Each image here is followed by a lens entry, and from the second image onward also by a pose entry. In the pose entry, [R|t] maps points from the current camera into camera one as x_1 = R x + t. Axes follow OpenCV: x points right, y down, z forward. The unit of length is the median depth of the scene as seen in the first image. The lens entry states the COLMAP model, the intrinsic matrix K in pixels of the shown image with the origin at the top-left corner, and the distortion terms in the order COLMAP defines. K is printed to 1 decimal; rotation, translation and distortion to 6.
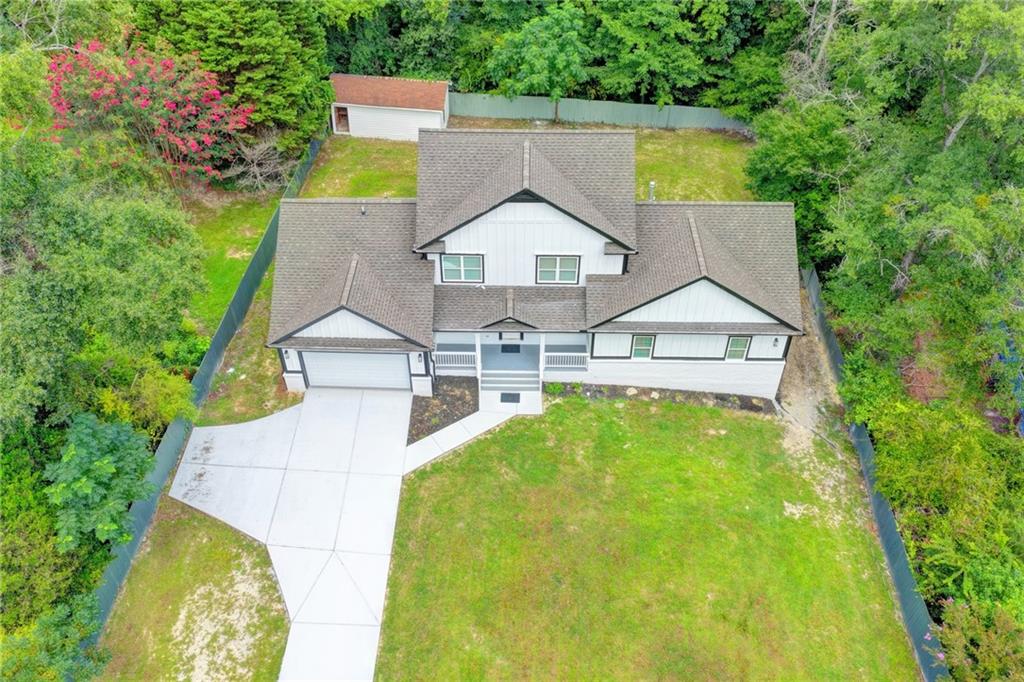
lens RADIAL K [[850.5, 0, 509.2], [0, 850.5, 341.7], [0, 0, 1]] dist [-0.018950, 0.046752]
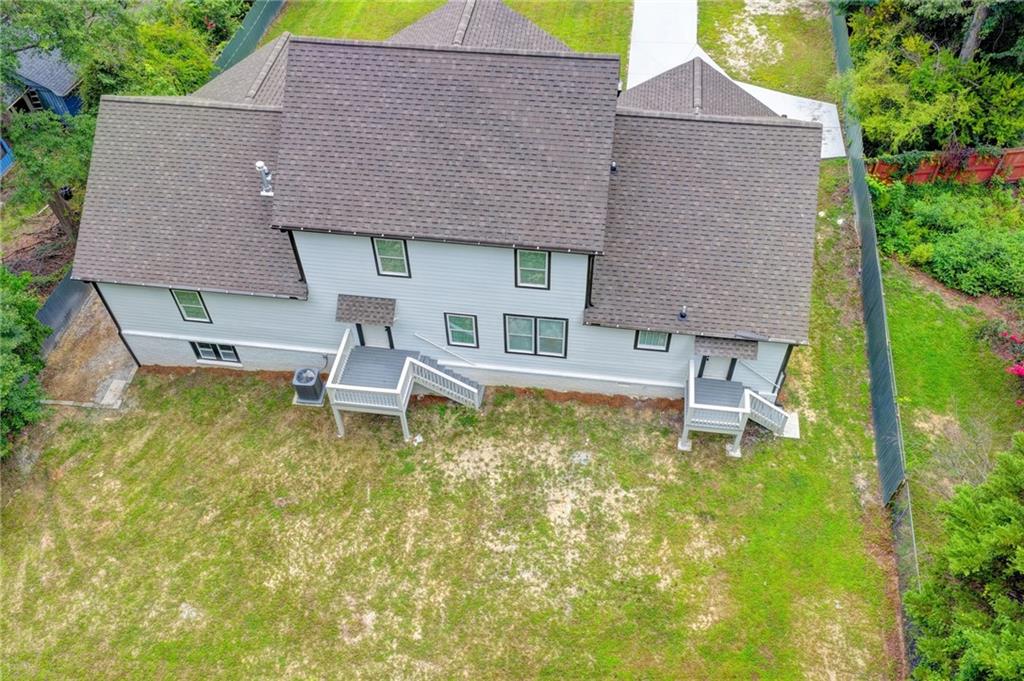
lens RADIAL K [[850.5, 0, 513.9], [0, 850.5, 344.8], [0, 0, 1]] dist [-0.018950, 0.046752]
pose [[-0.993439, -0.074579, 0.086702, -0.098275], [0.090272, -0.045903, 0.994859, -0.890126], [-0.070216, 0.996158, 0.052334, 1.183273]]
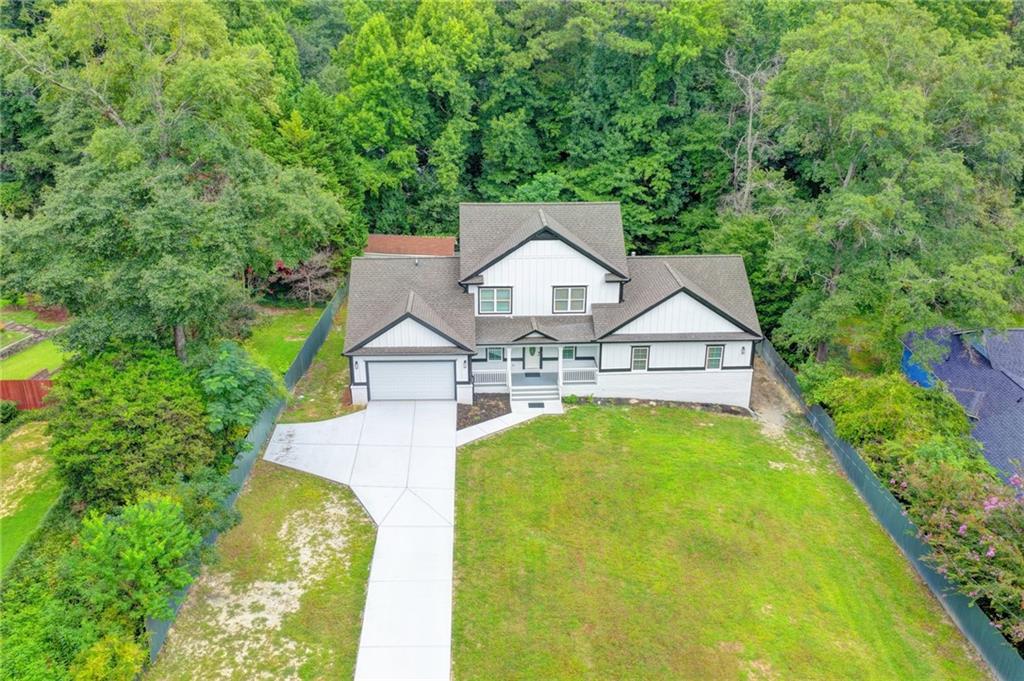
lens RADIAL K [[850.5, 0, 507.5], [0, 850.5, 340.1], [0, 0, 1]] dist [-0.018950, 0.046752]
pose [[0.997673, -0.022143, 0.064483, -0.121428], [0.043599, 0.934335, -0.353720, 0.426318], [-0.052416, 0.355708, 0.933126, -0.176480]]
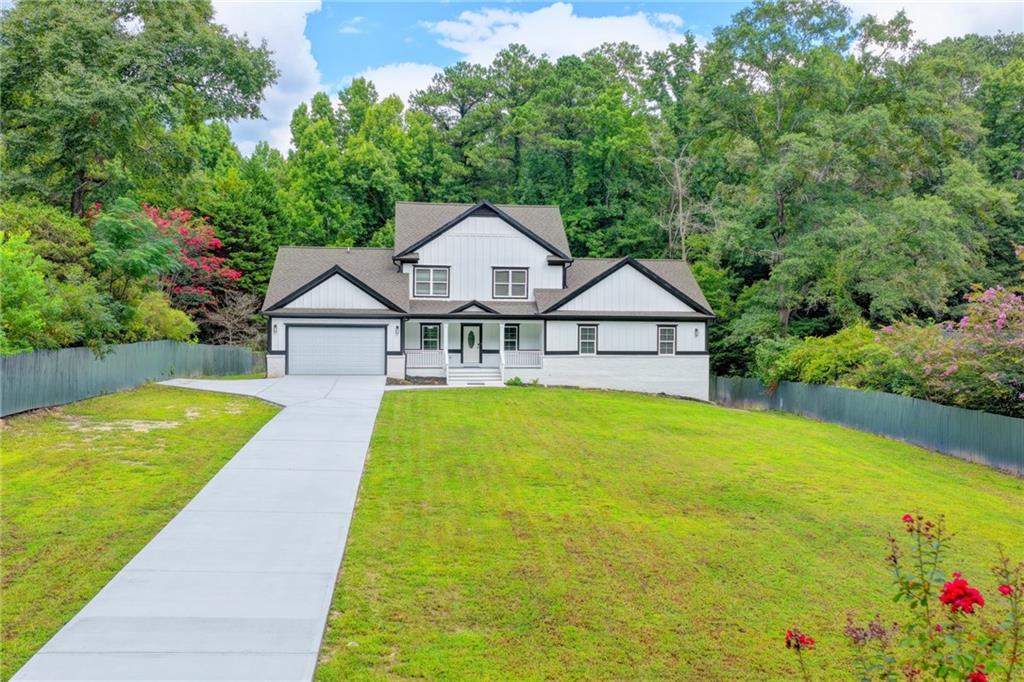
lens RADIAL K [[850.5, 0, 507.9], [0, 850.5, 340.2], [0, 0, 1]] dist [-0.018950, 0.046752]
pose [[0.989964, 0.009142, 0.141021, -0.117521], [0.087455, 0.744223, -0.662181, 0.784585], [-0.111005, 0.667868, 0.735955, 0.161014]]
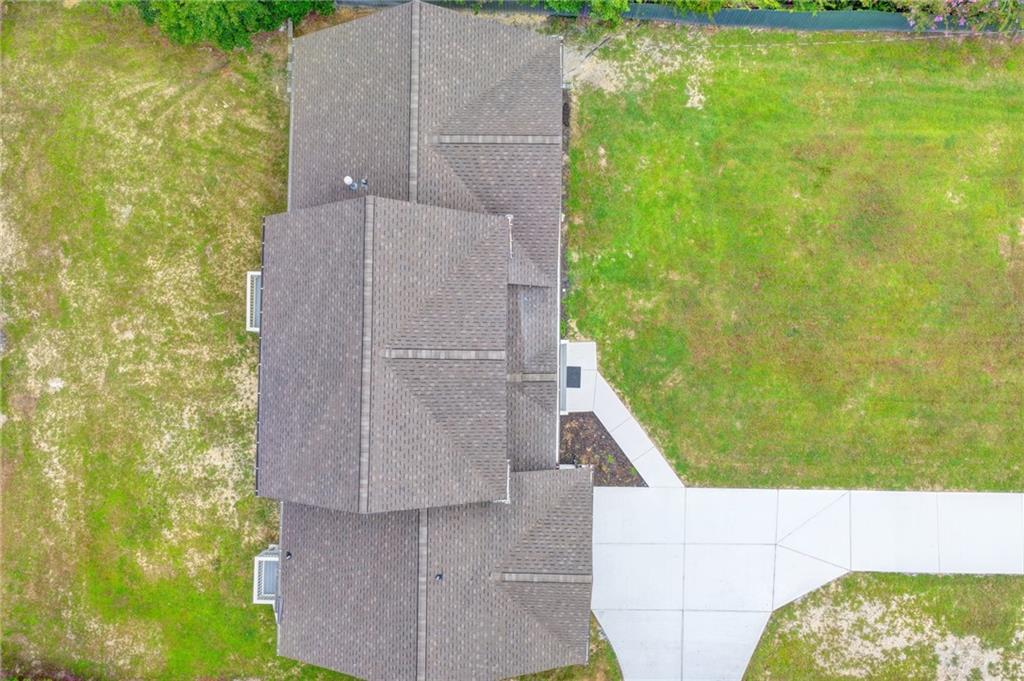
lens RADIAL K [[850.5, 0, 512.0], [0, 850.5, 340.9], [0, 0, 1]] dist [-0.018950, 0.046752]
pose [[-0.008178, -0.998762, 0.049069, -0.004117], [0.692474, 0.029745, 0.720830, -0.655883], [-0.721397, 0.039874, 0.691373, 0.443756]]
